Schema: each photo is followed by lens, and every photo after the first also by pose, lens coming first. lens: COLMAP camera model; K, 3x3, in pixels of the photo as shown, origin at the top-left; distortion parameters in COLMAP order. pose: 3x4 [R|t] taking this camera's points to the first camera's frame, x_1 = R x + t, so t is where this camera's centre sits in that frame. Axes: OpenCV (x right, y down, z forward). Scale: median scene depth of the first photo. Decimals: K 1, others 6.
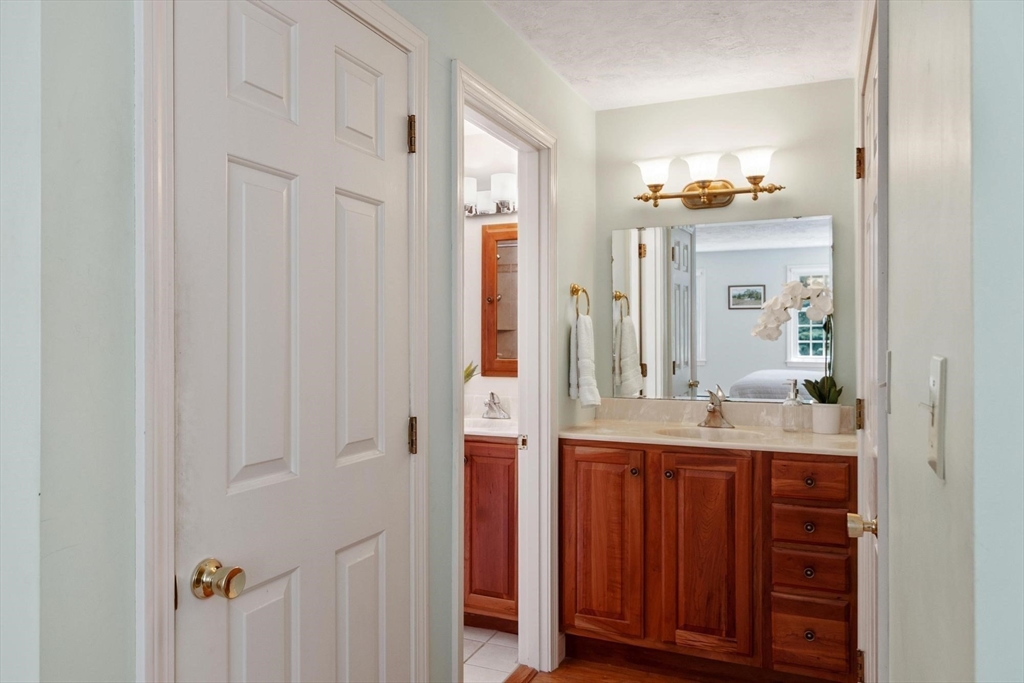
lens RADIAL K [[722.3, 0, 510.6], [0, 722.3, 339.0], [0, 0, 1]] dist [0.002491, 0.000398]
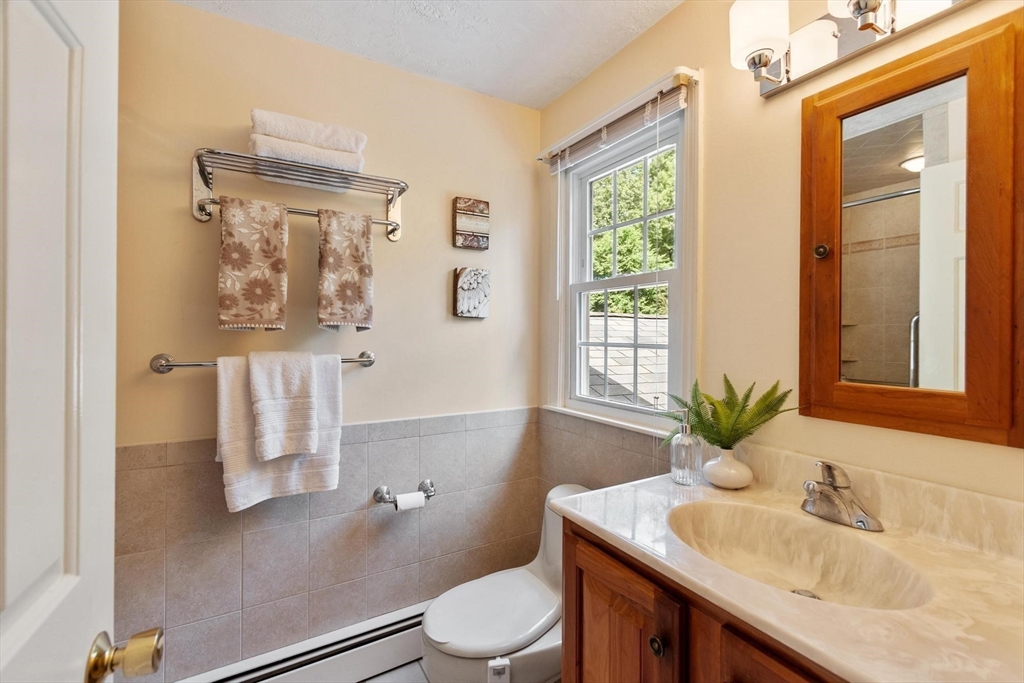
lens RADIAL K [[445.7, 0, 510.9], [0, 445.7, 336.1], [0, 0, 1]] dist [0.004513, -0.001541]
pose [[0.809110, 0.002007, -0.587654, -0.021808], [-0.000710, 0.999997, 0.002438, -0.001810], [0.587657, -0.001555, 0.809109, 0.657215]]
